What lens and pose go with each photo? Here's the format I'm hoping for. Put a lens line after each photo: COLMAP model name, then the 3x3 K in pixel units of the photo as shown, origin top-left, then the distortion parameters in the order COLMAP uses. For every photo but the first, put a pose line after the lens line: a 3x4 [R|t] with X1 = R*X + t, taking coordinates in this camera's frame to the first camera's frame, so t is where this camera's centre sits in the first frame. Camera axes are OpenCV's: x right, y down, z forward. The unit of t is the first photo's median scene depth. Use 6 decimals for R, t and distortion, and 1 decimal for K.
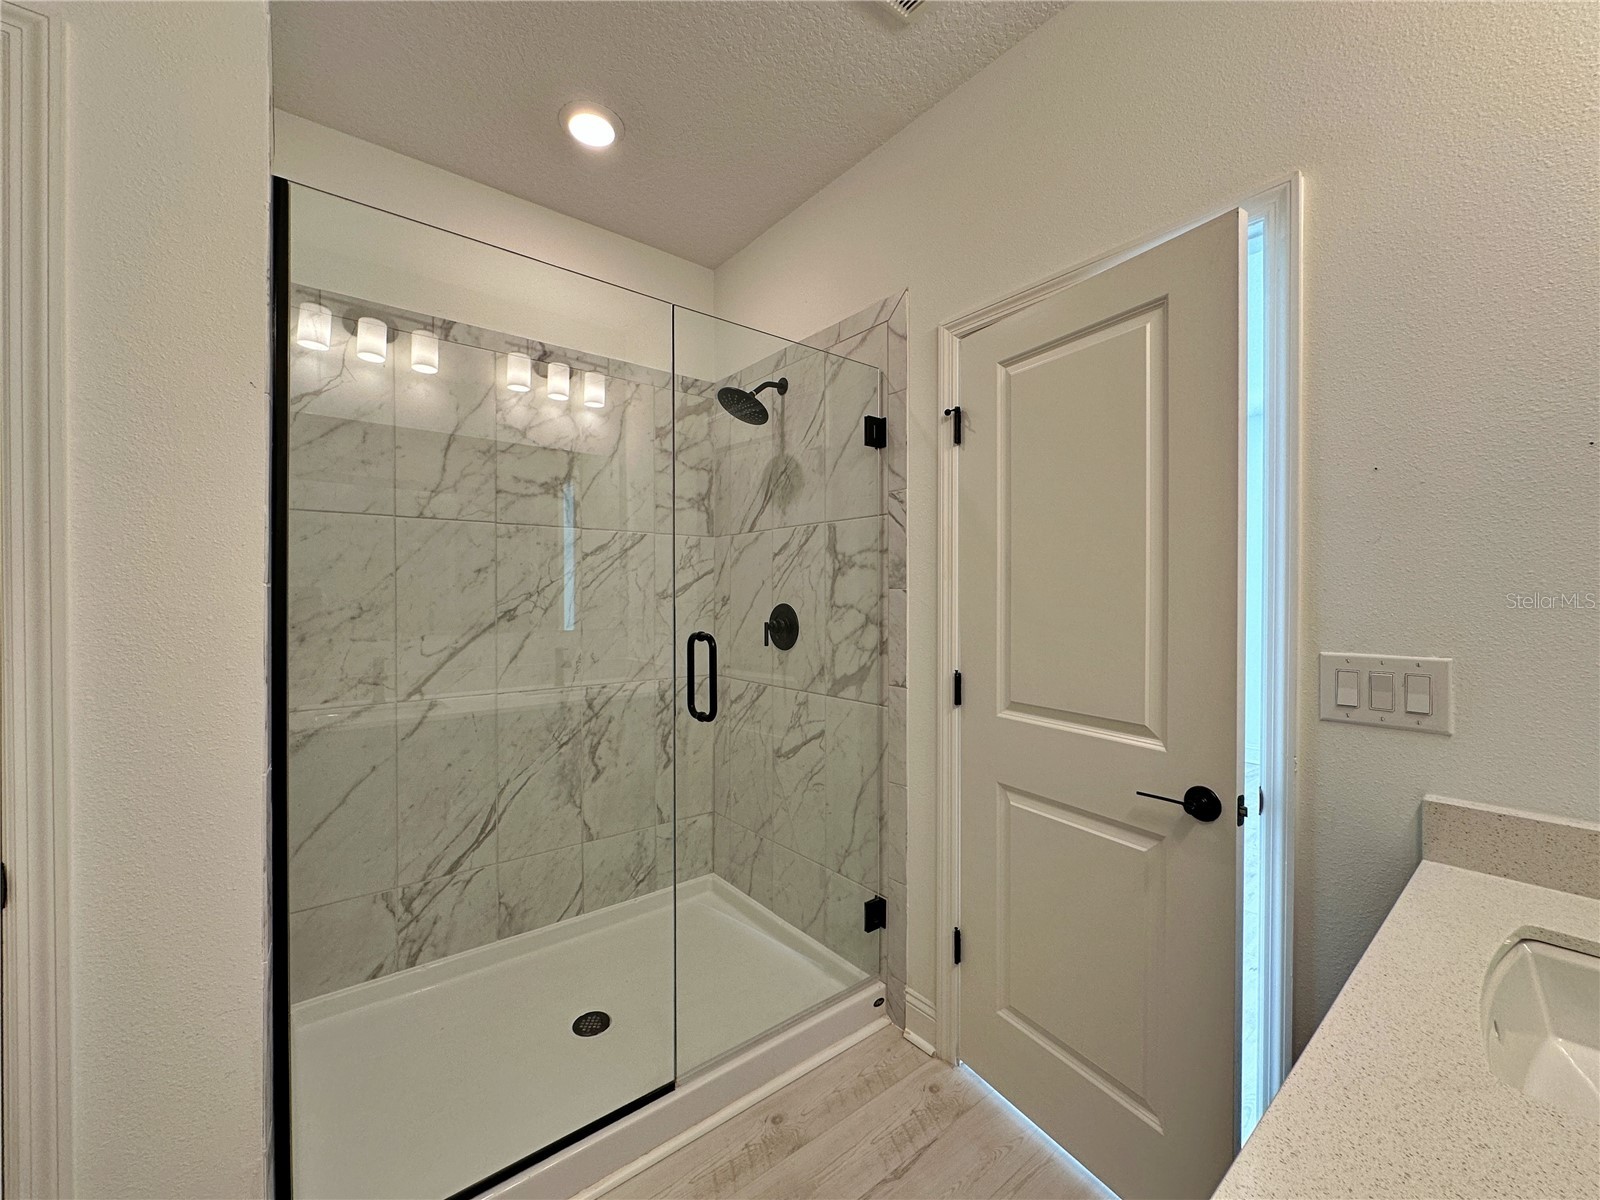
lens RADIAL K [[639.6, 0, 800.0], [0, 639.6, 600.0], [0, 0, 1]] dist [-0.005429, 0.000665]
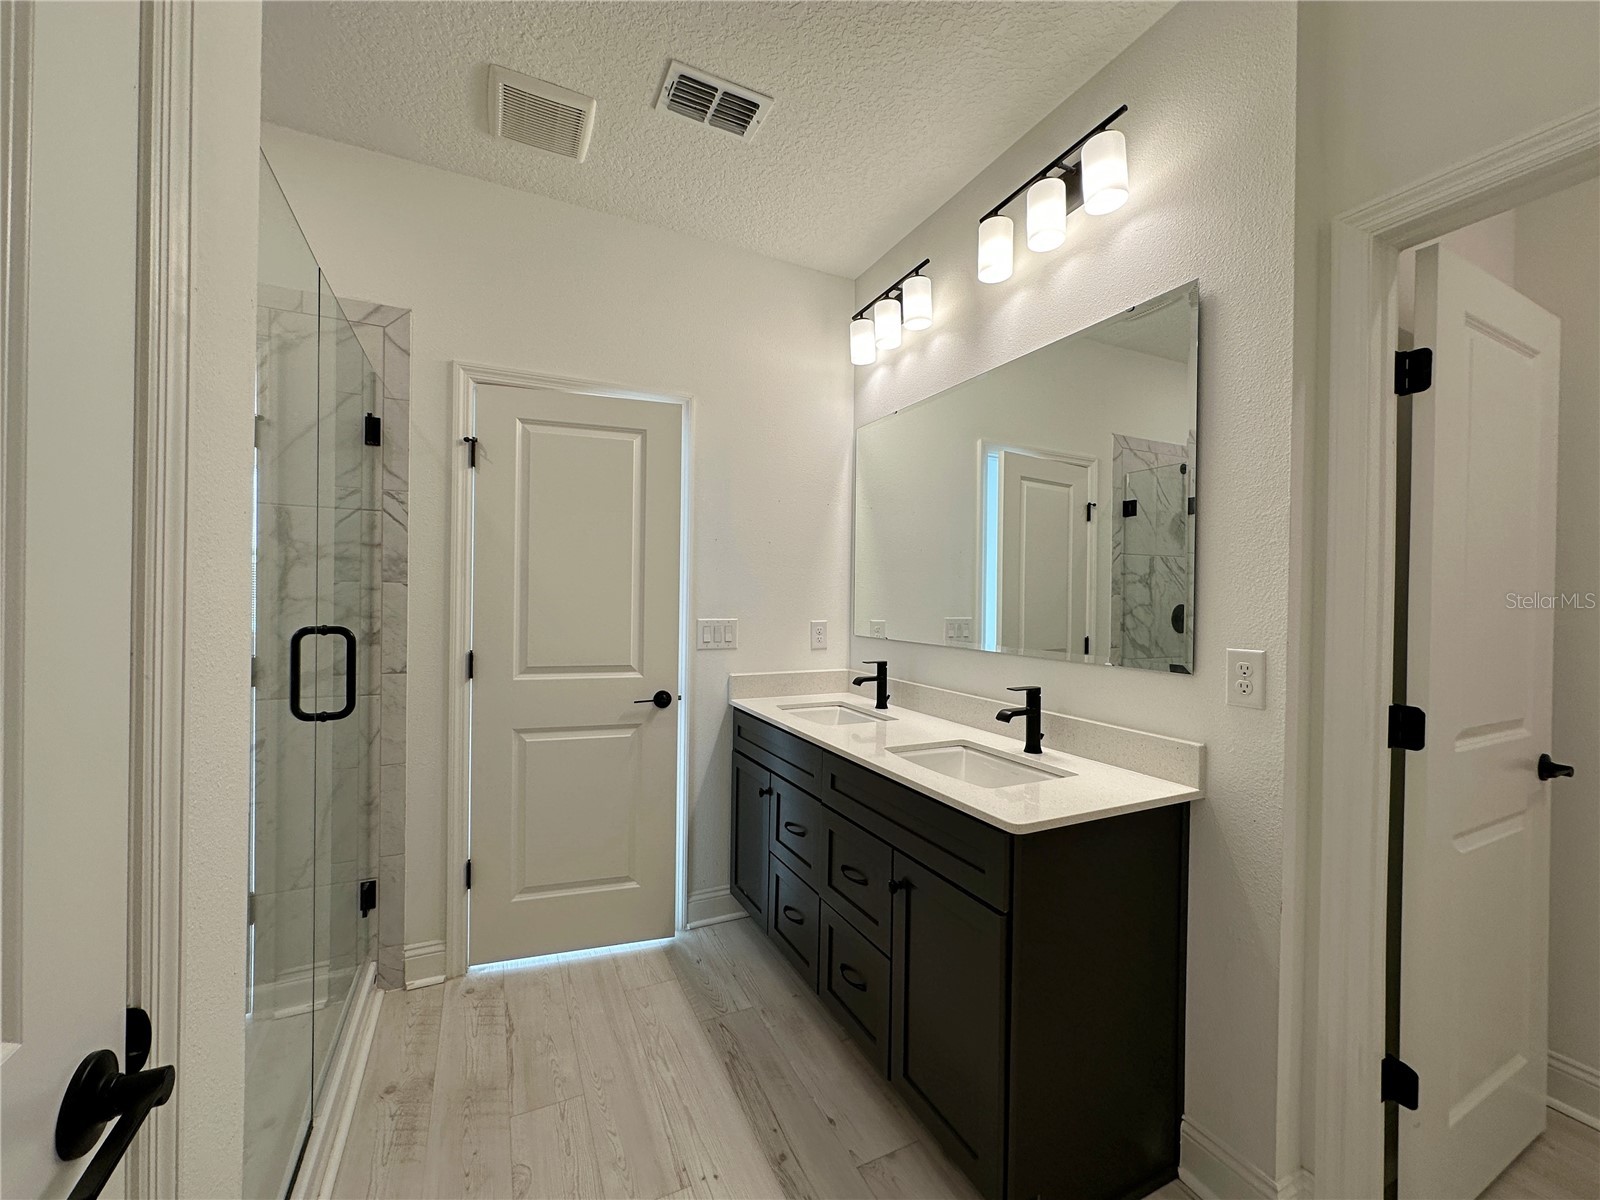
lens RADIAL K [[639.6, 0, 800.0], [0, 639.6, 600.0], [0, 0, 1]] dist [-0.005429, 0.000665]
pose [[0.223141, -0.000089, 0.974786, -0.798680], [-0.005720, 0.999983, 0.001401, 0.007274], [-0.974769, -0.005889, 0.223137, 0.104591]]
